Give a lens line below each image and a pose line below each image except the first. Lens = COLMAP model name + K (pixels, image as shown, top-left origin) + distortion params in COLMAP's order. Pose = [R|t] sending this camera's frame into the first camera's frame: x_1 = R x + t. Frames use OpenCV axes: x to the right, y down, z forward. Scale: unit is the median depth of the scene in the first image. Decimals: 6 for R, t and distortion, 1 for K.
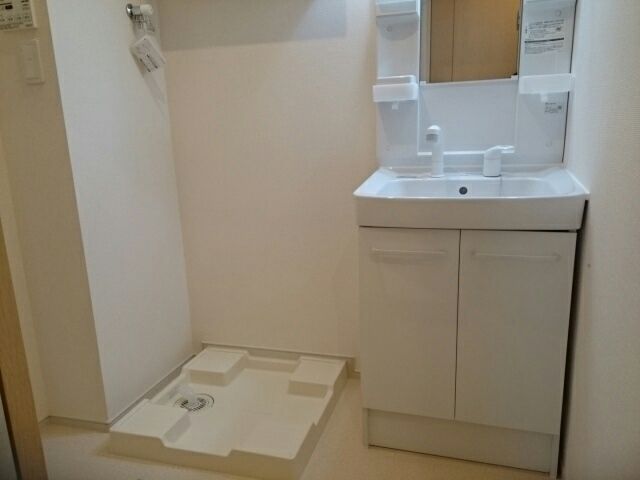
lens RADIAL K [[504.1, 0, 320.0], [0, 504.1, 240.0], [0, 0, 1]] dist [0.000508, 0.000403]
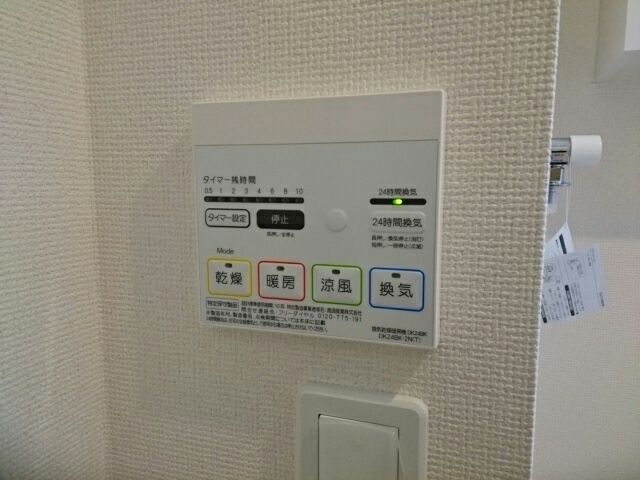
lens RADIAL K [[504.1, 0, 320.0], [0, 504.1, 240.0], [0, 0, 1]] dist [0.000508, 0.000403]
pose [[0.998898, 0.037269, -0.028511, -0.718665], [-0.039725, 0.995053, -0.091061, -0.527312], [0.024977, 0.092094, 0.995437, 0.991766]]
